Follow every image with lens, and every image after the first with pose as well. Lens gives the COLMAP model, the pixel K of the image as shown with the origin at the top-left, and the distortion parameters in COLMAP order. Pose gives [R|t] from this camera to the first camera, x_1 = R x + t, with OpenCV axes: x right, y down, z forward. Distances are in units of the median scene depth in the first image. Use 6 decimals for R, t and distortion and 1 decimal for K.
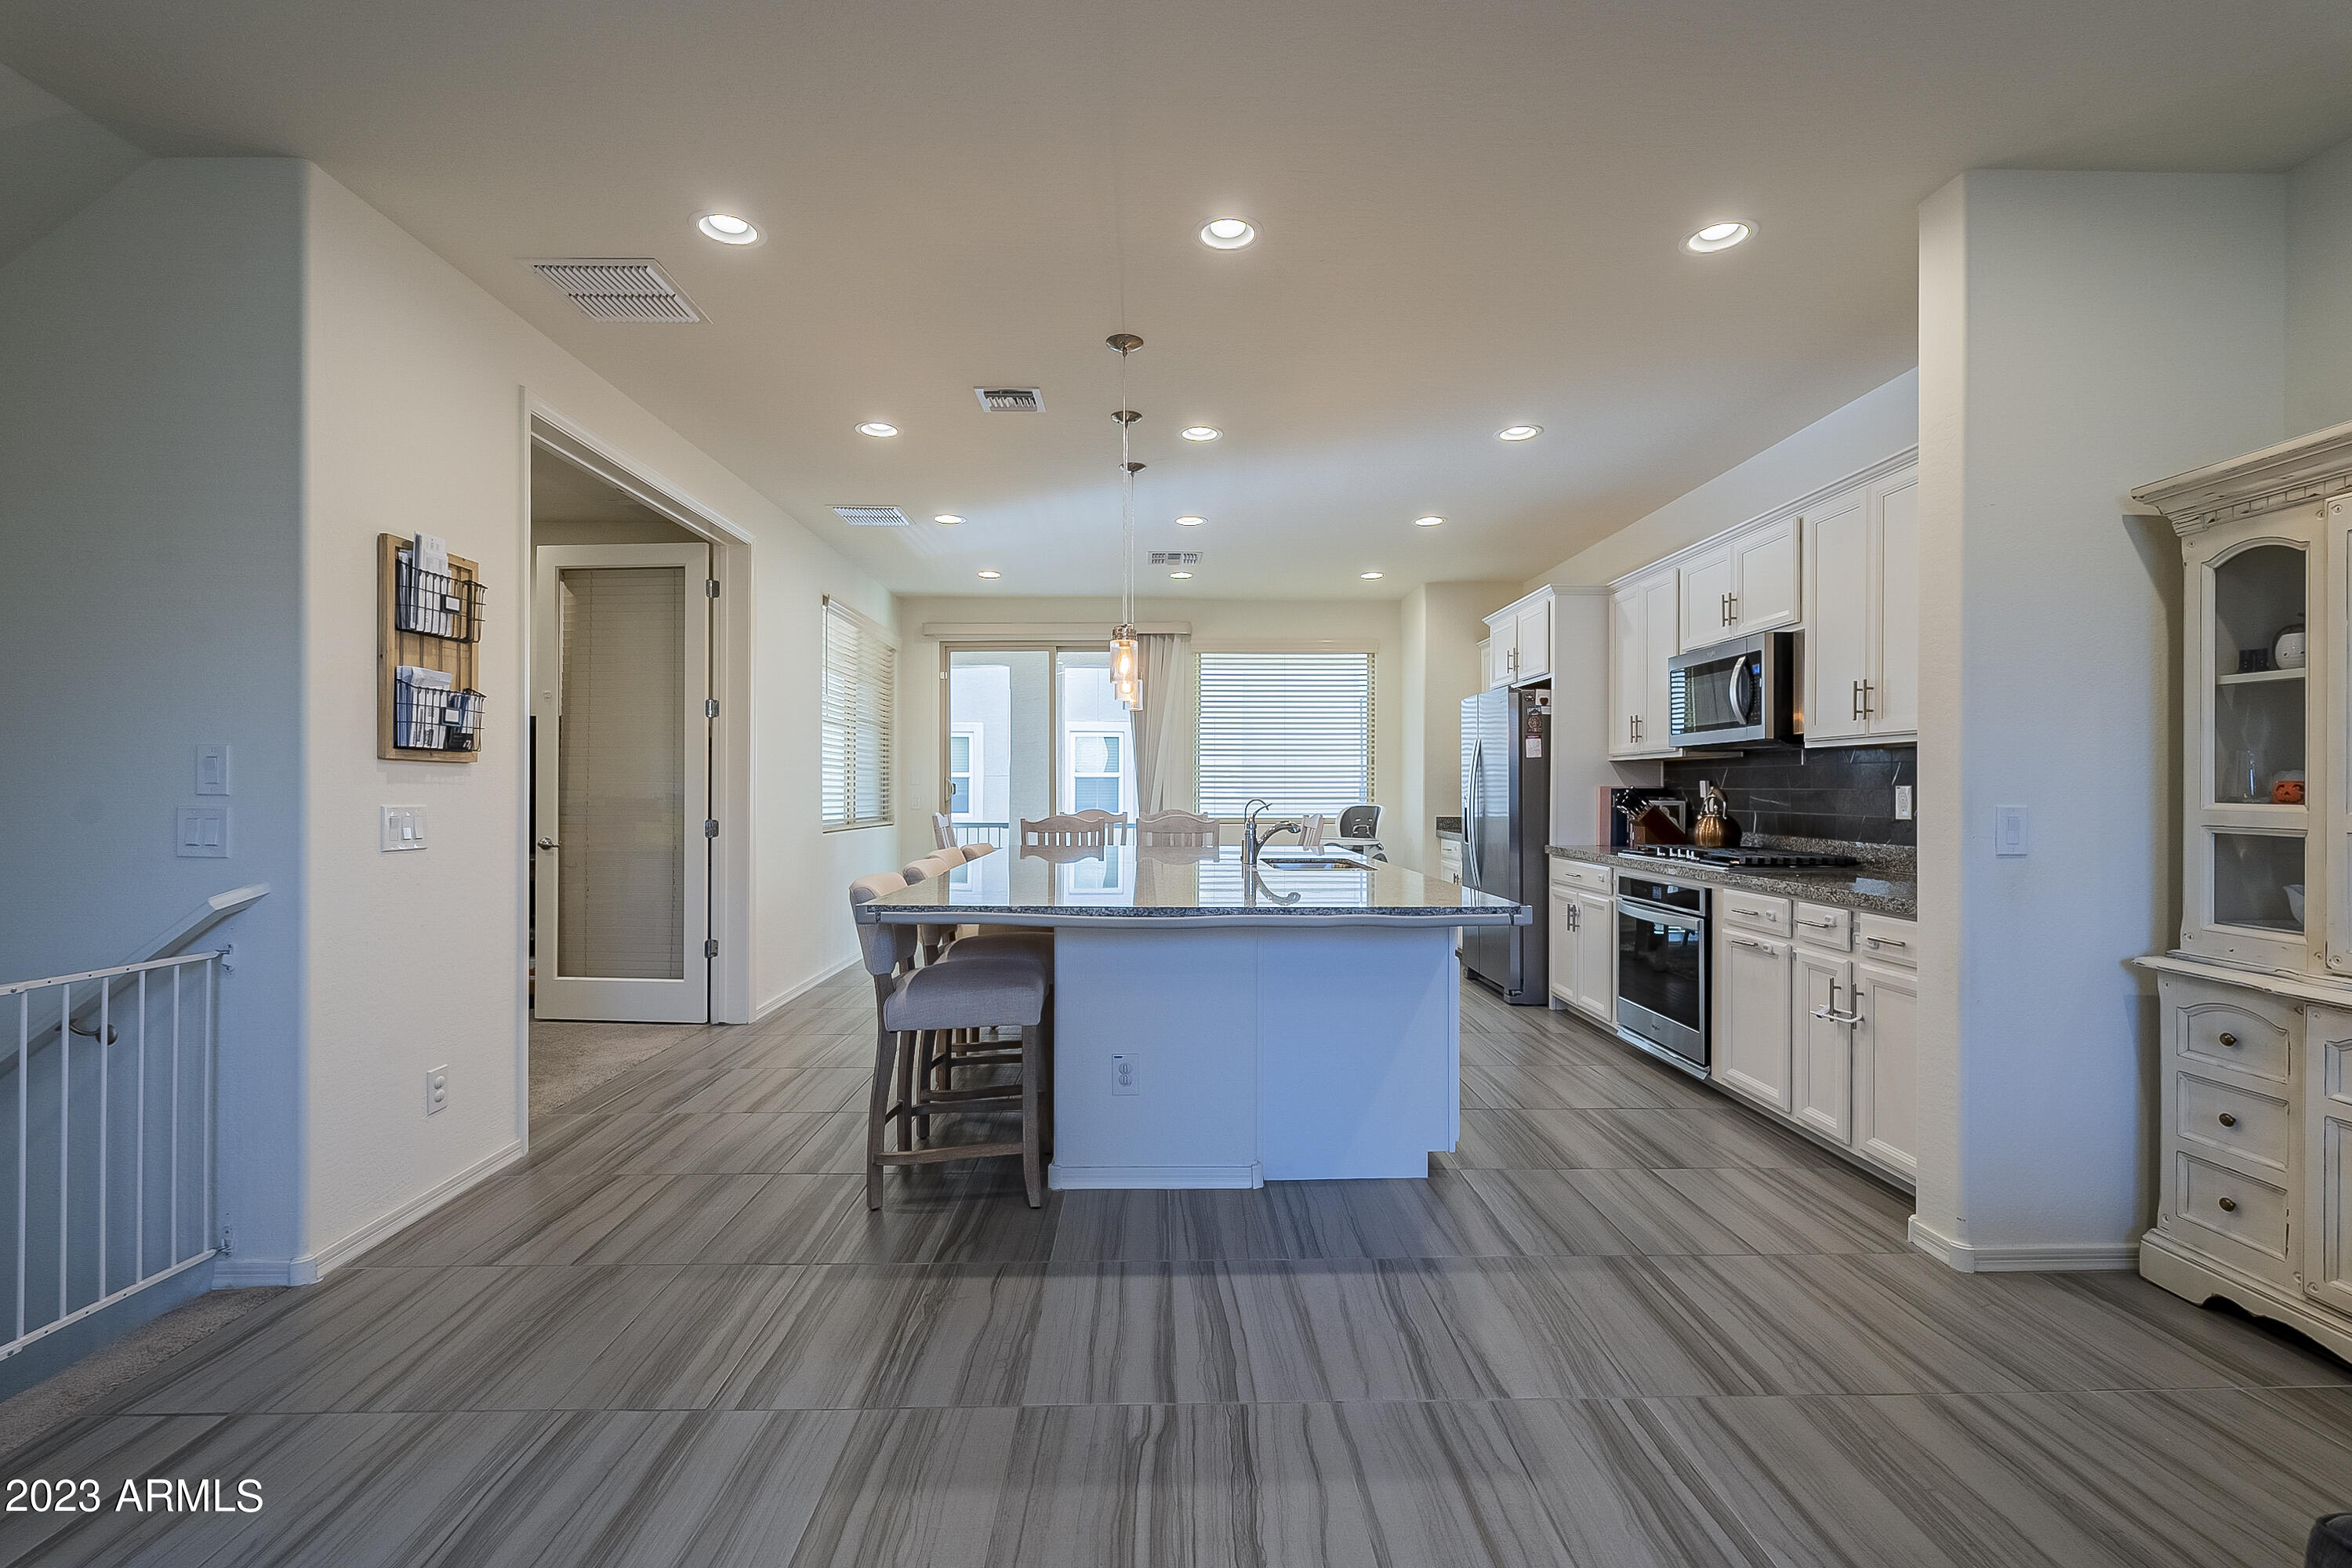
lens RADIAL K [[1034.7, 0, 1172.9], [0, 1034.7, 784.0], [0, 0, 1]] dist [-0.001393, -0.000058]
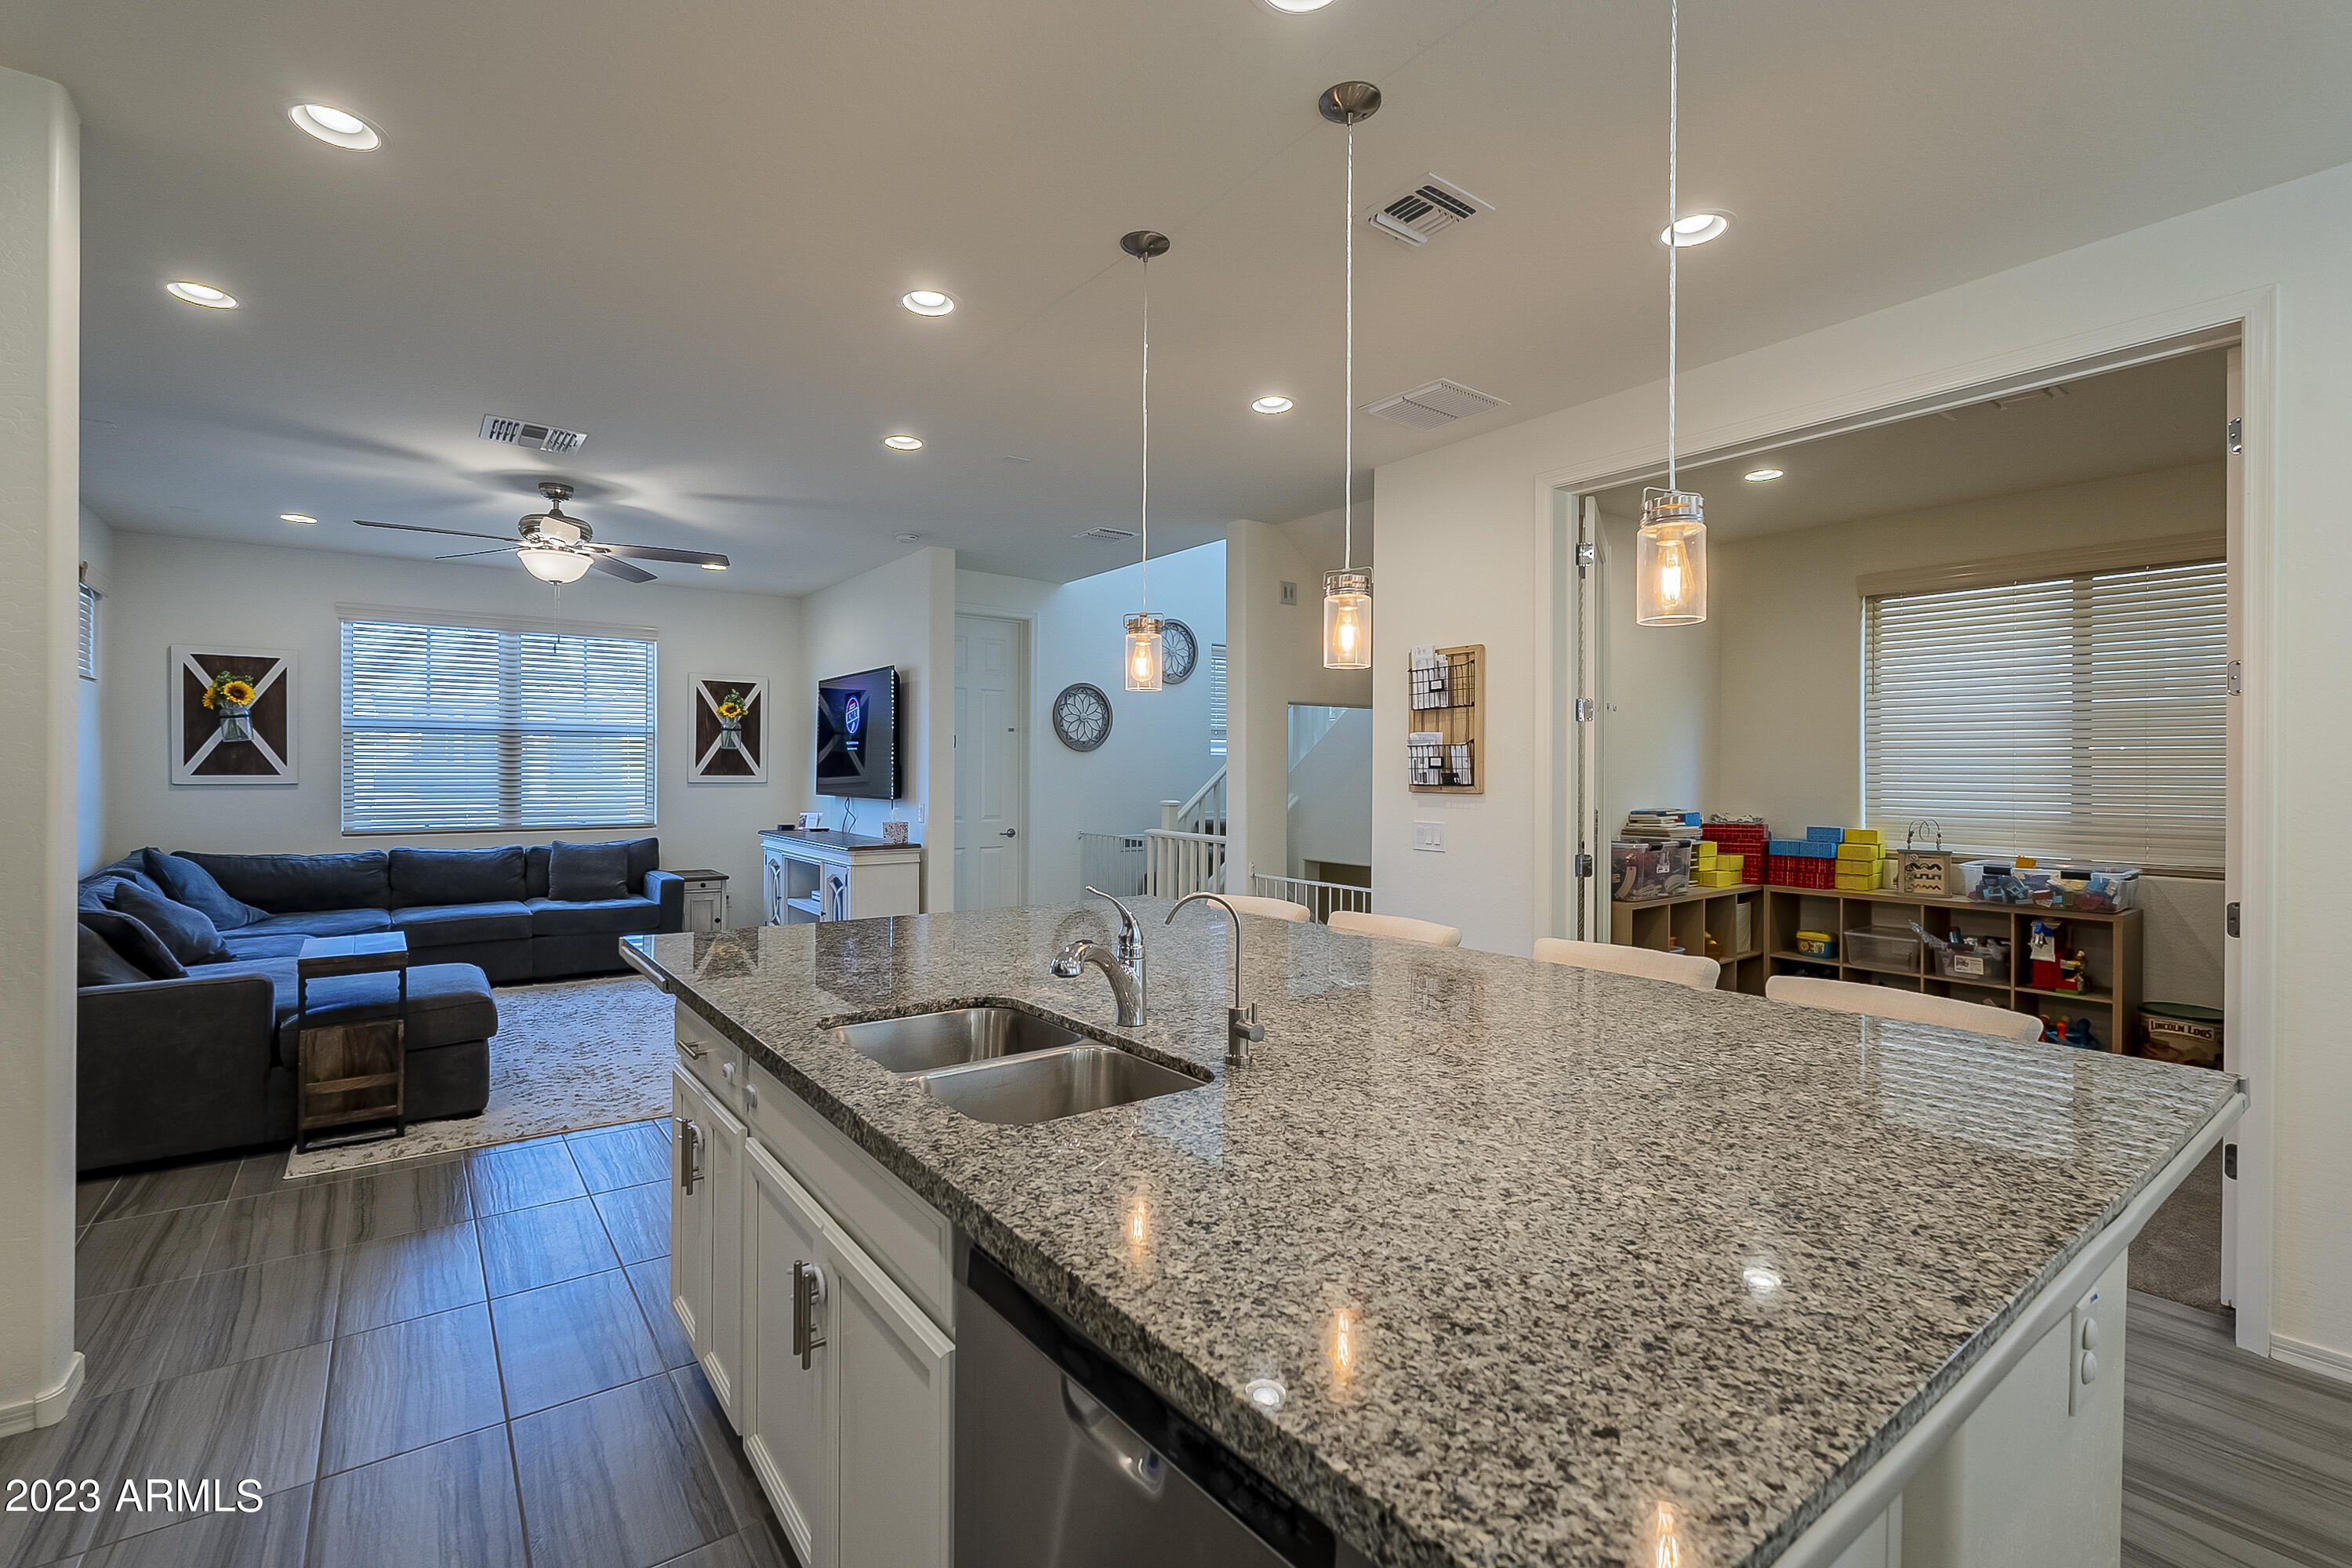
lens RADIAL K [[1034.7, 0, 1175.1], [0, 1034.7, 775.0], [0, 0, 1]] dist [-0.001393, -0.000058]
pose [[-0.810996, -0.006500, -0.585016, 0.413716], [-0.004525, 0.999978, -0.004839, -0.034913], [0.585034, -0.001277, -0.811008, 1.777424]]
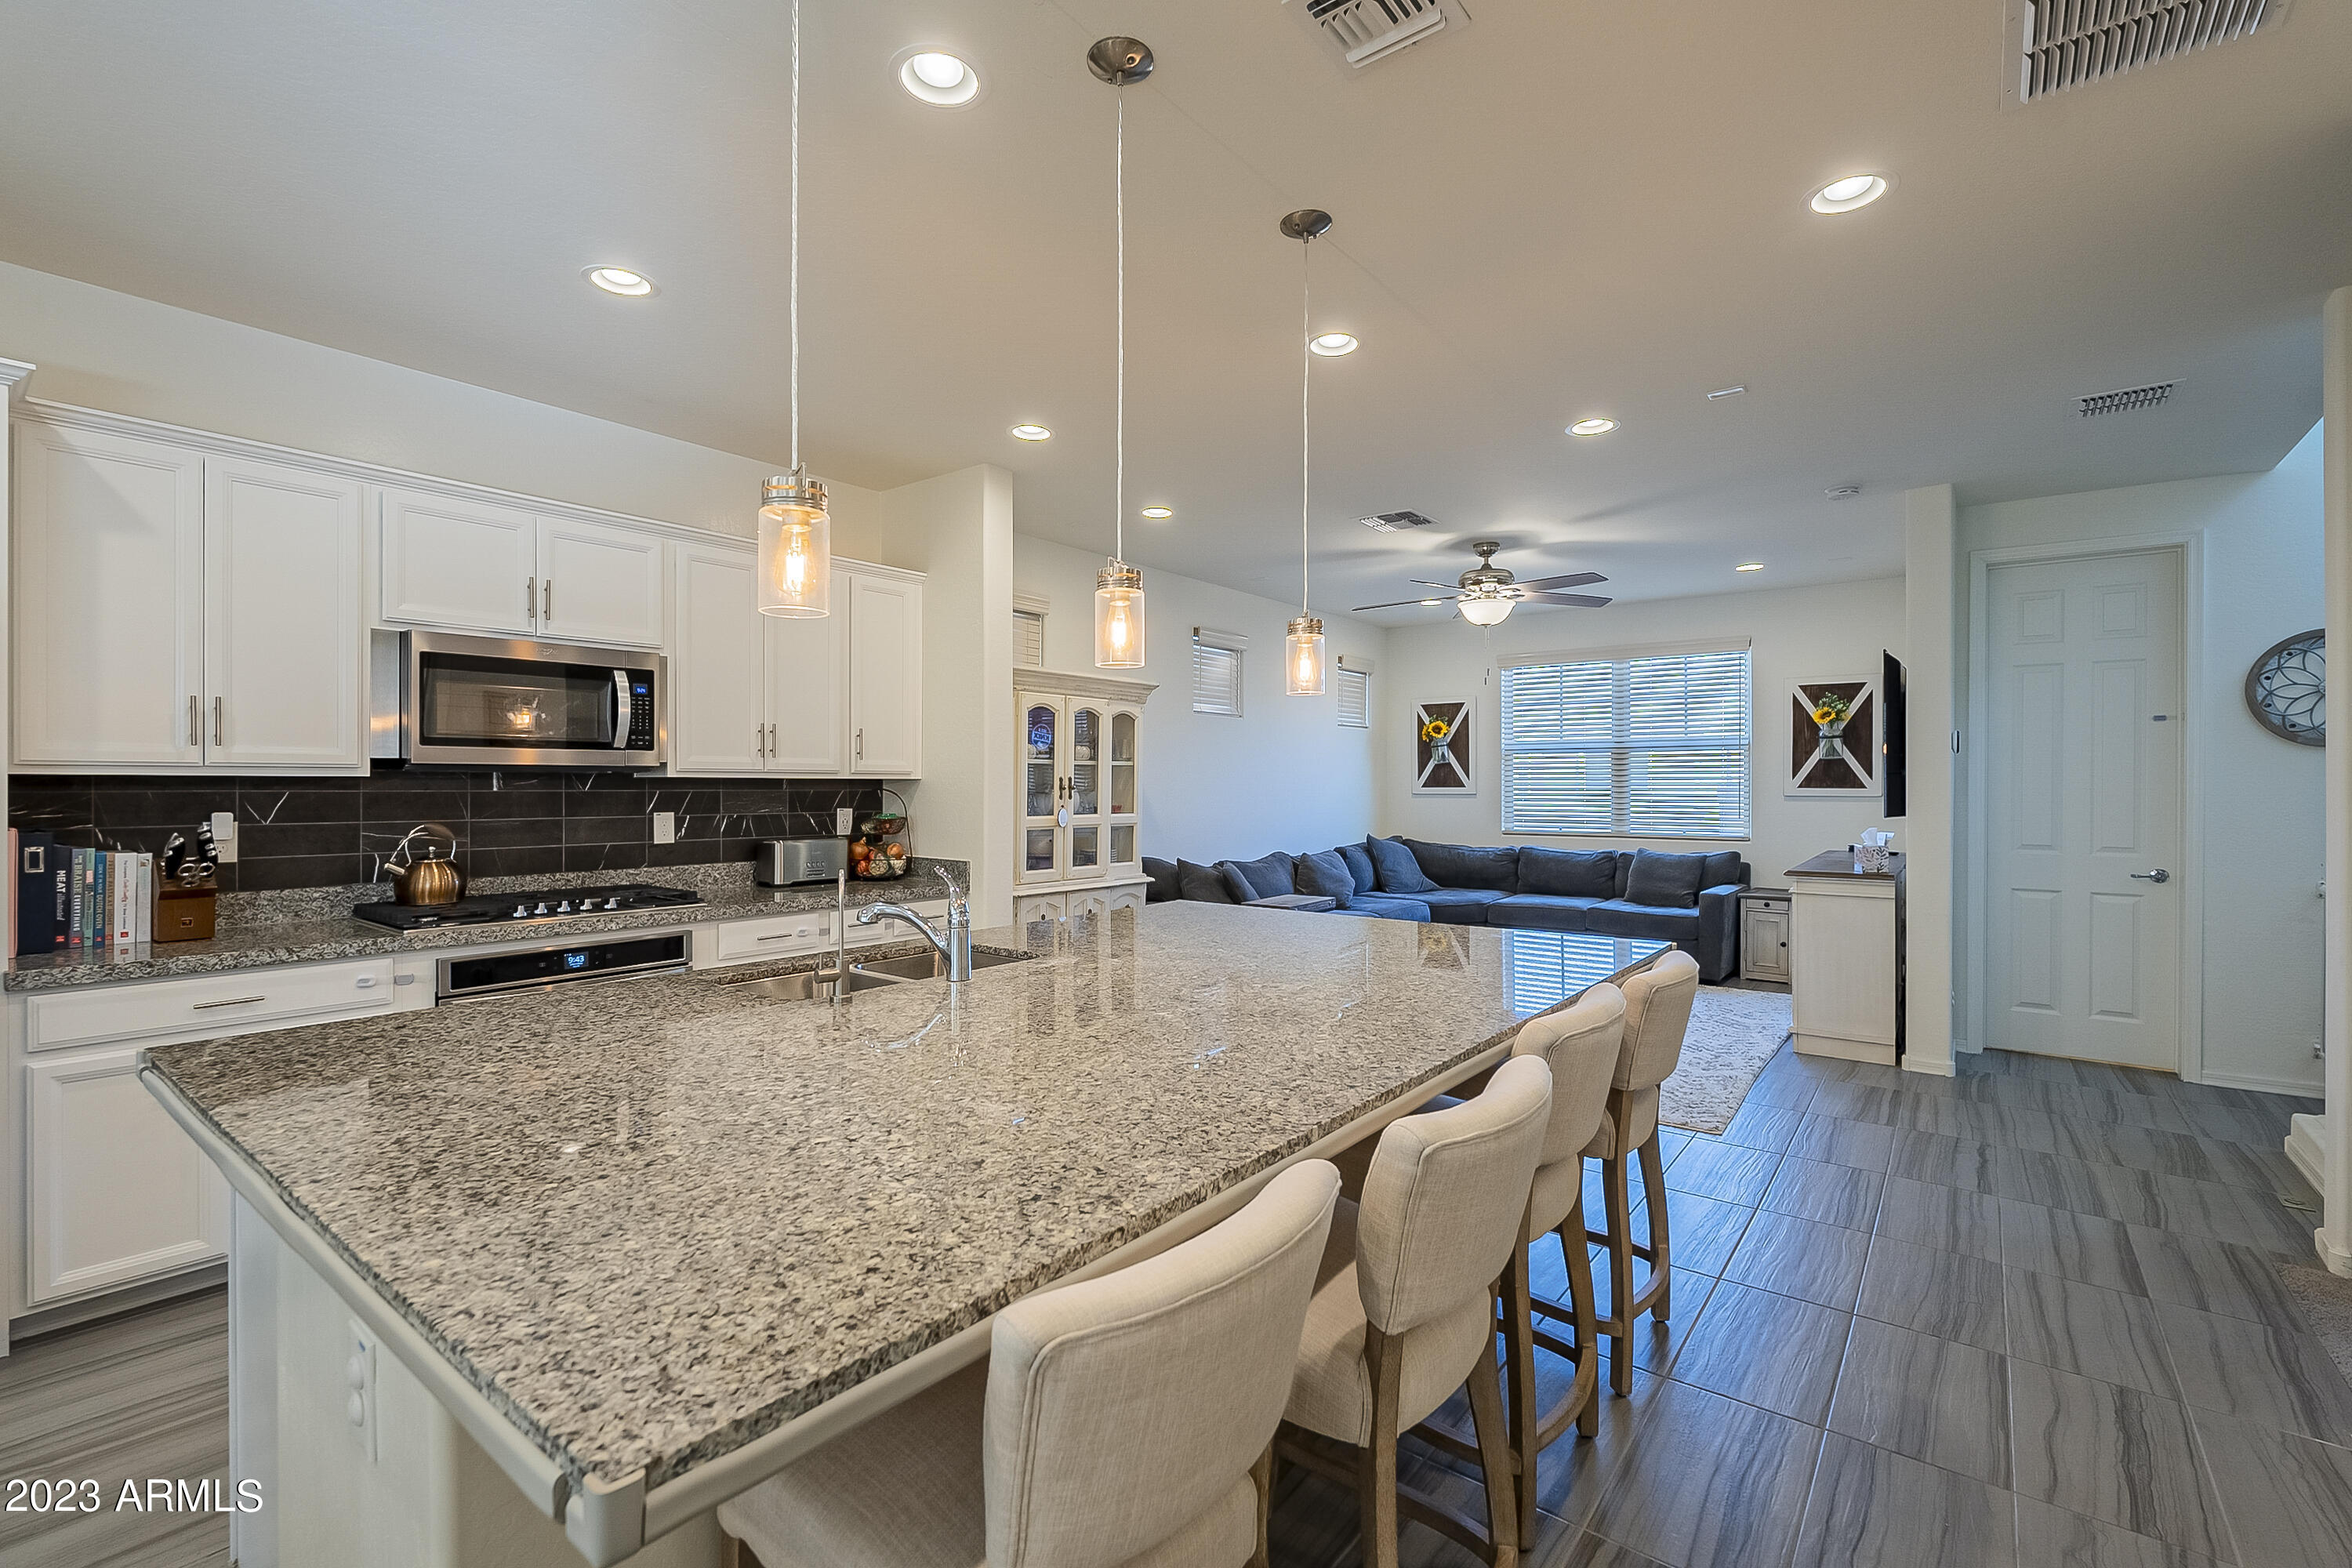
lens RADIAL K [[1034.7, 0, 1165.1], [0, 1034.7, 785.4], [0, 0, 1]] dist [-0.001393, -0.000058]
pose [[-0.770190, -0.005524, 0.637791, -0.473778], [-0.007300, 0.999973, -0.000156, -0.036369], [-0.637773, -0.004776, -0.770209, 1.763474]]
